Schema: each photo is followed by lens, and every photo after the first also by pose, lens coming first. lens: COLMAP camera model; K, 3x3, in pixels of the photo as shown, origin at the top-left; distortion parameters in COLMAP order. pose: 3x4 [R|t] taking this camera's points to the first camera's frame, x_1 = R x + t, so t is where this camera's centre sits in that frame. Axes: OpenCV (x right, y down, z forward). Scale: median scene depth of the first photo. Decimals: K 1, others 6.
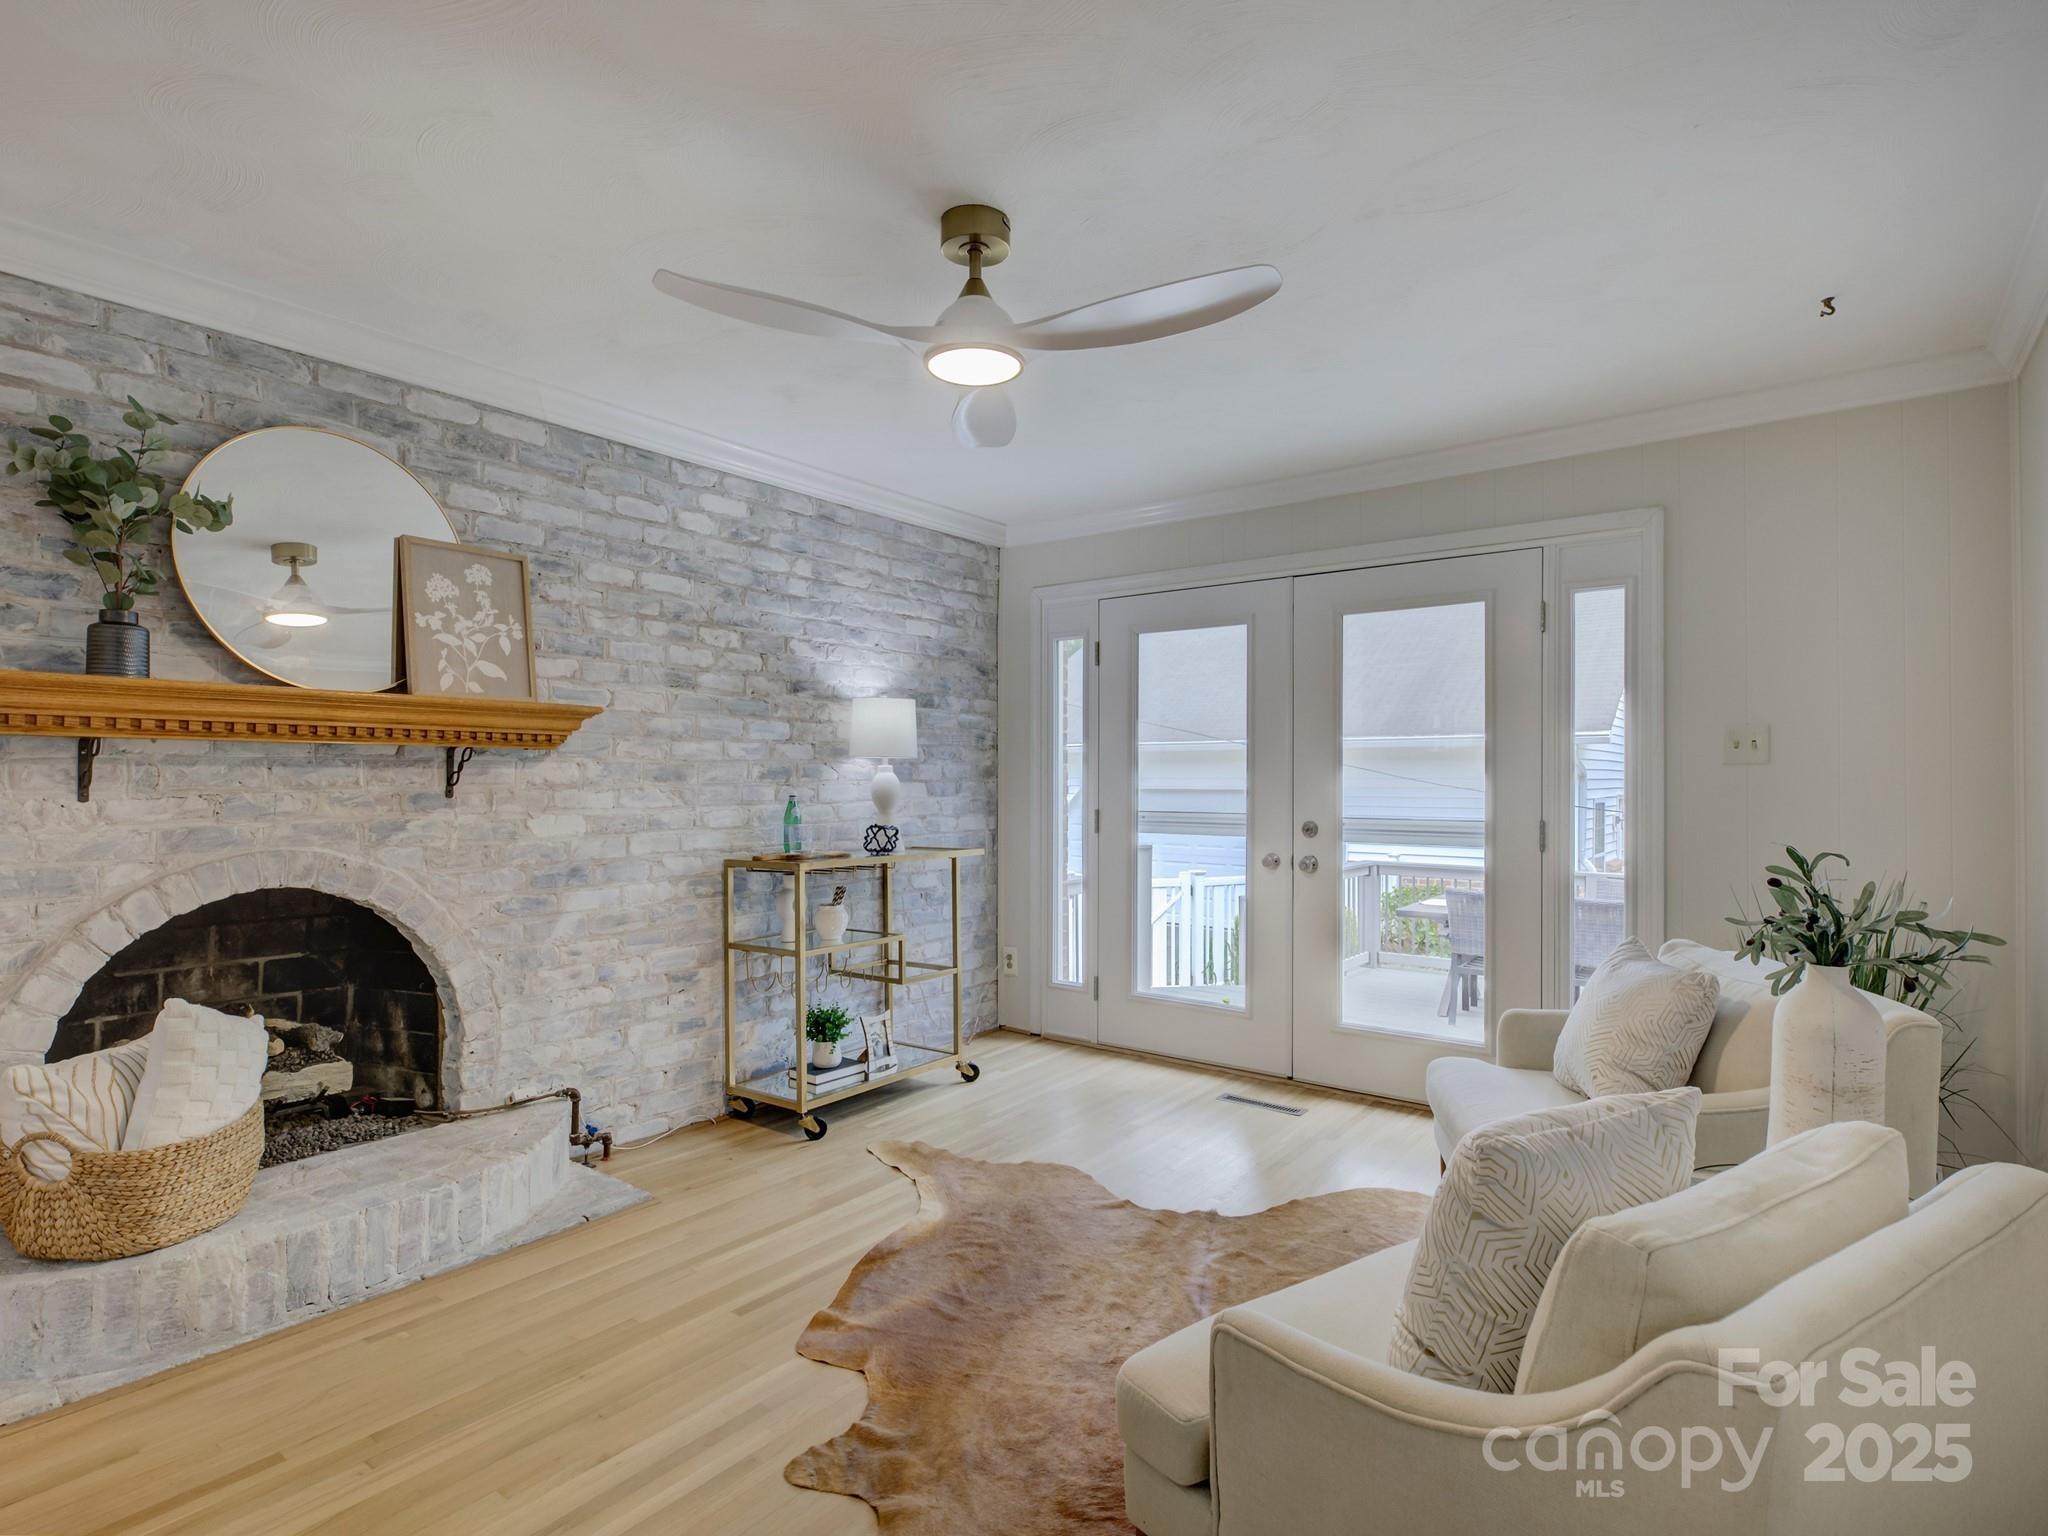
lens RADIAL K [[1059.3, 0, 1008.6], [0, 1059.3, 759.5], [0, 0, 1]] dist [-0.002696, -0.001975]
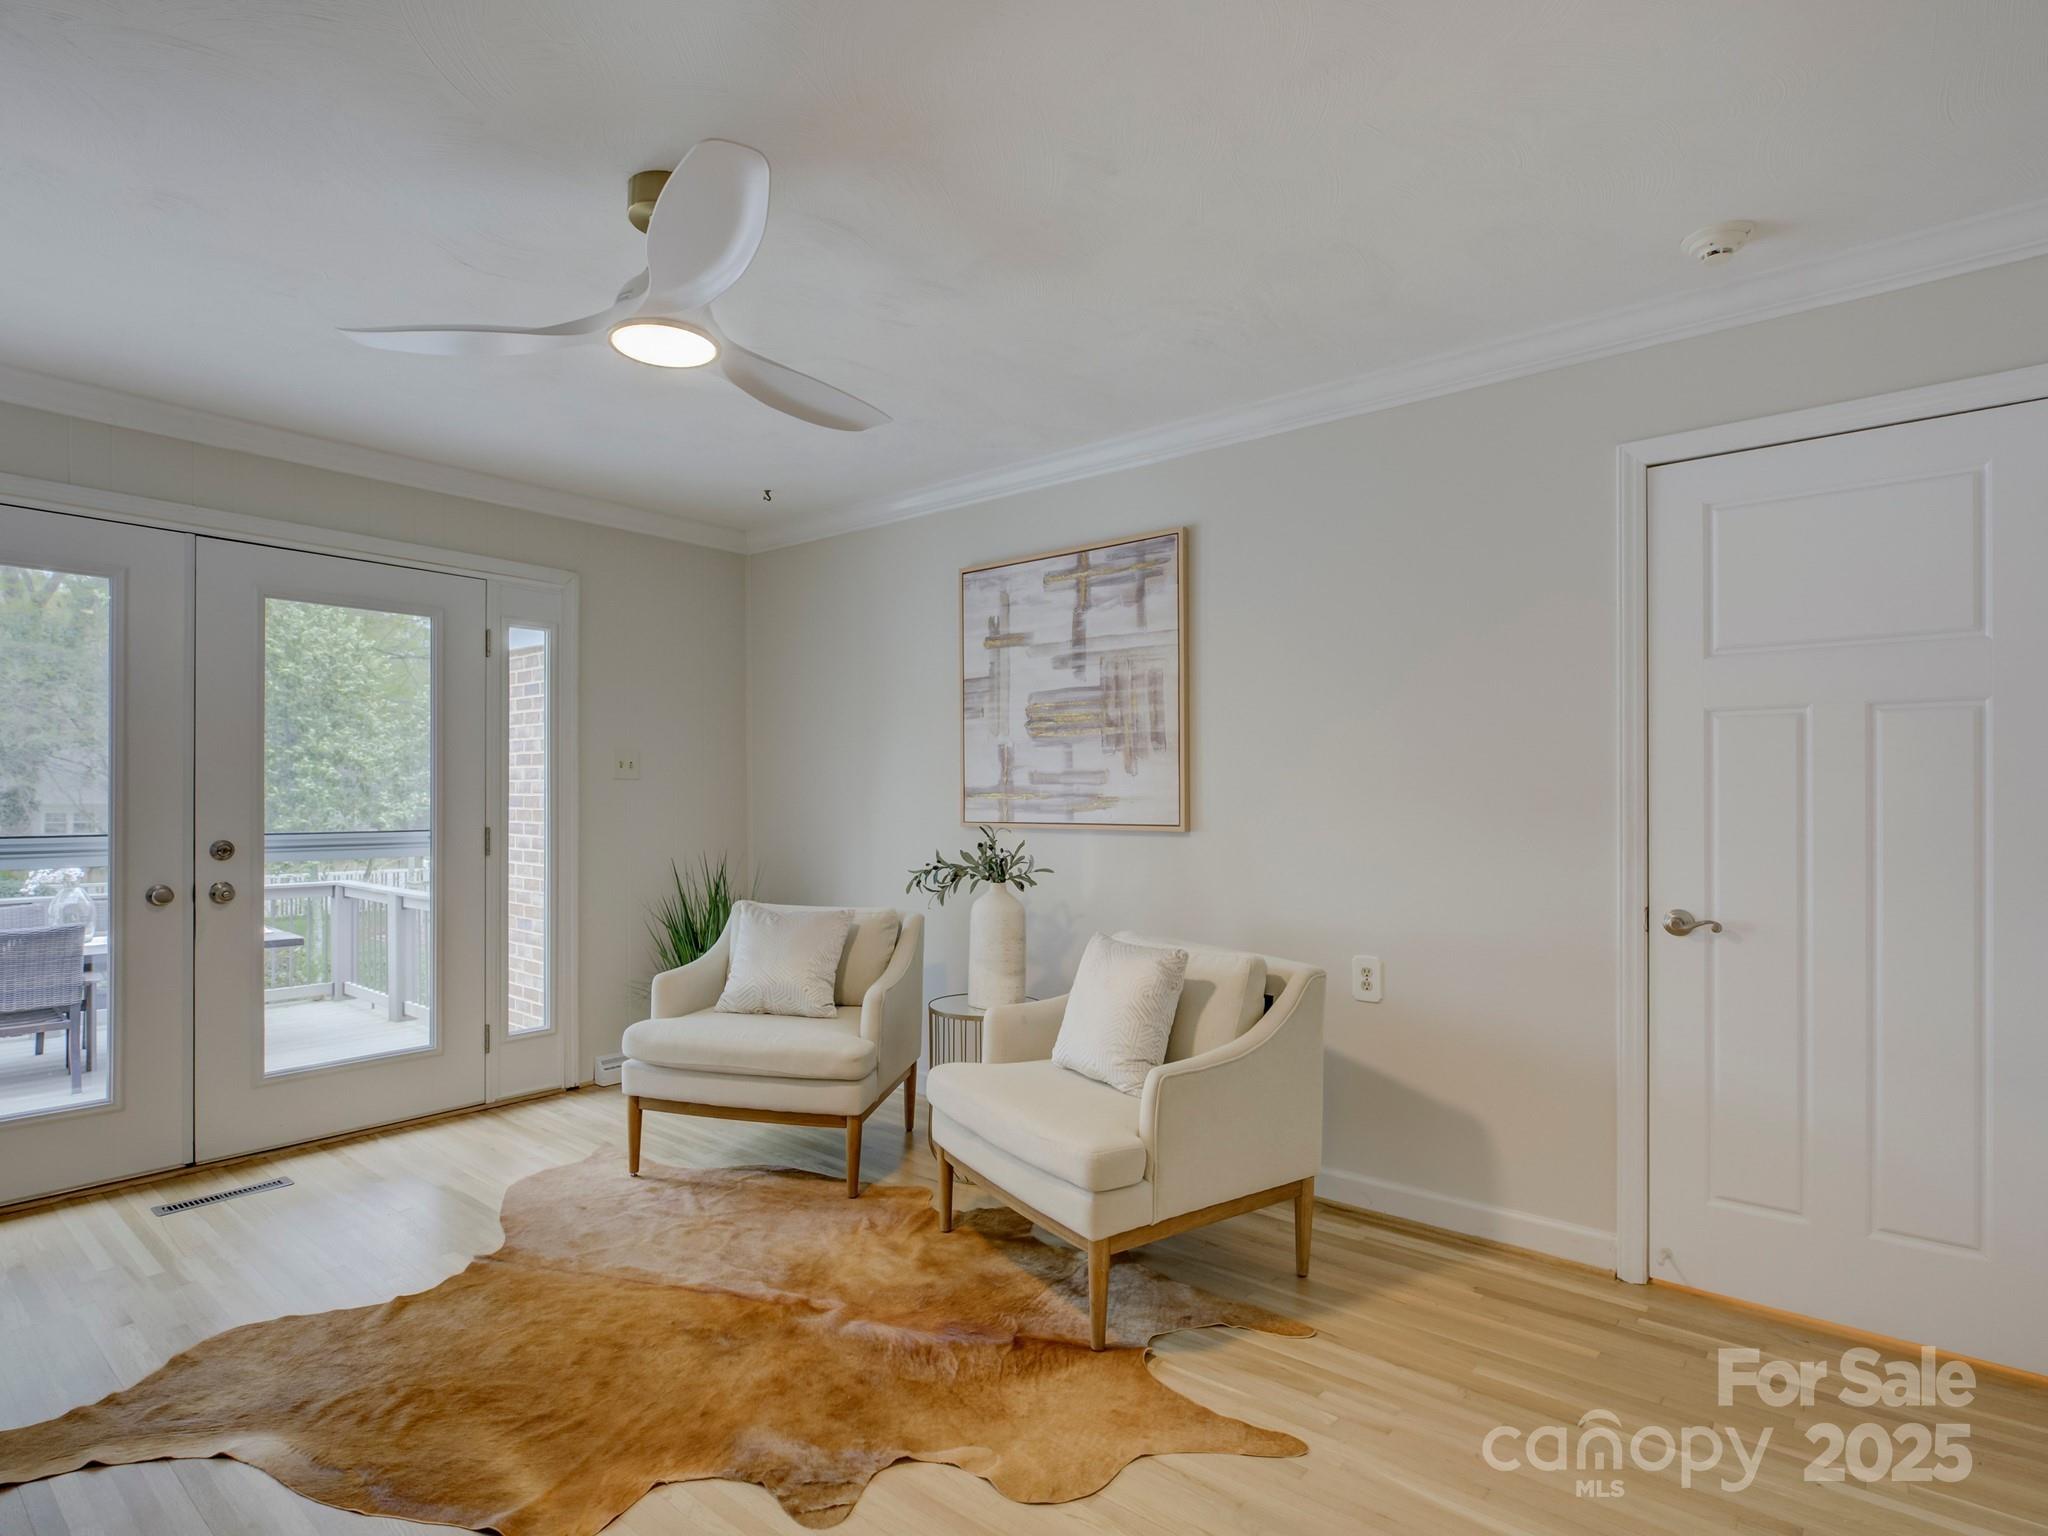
lens RADIAL K [[1059.3, 0, 1008.6], [0, 1059.3, 759.5], [0, 0, 1]] dist [-0.002696, -0.001975]
pose [[0.024668, 0.025368, 0.999374, -0.555001], [-0.014759, 0.999578, -0.025009, 0.007206], [-0.999587, -0.014132, 0.025032, 0.392286]]
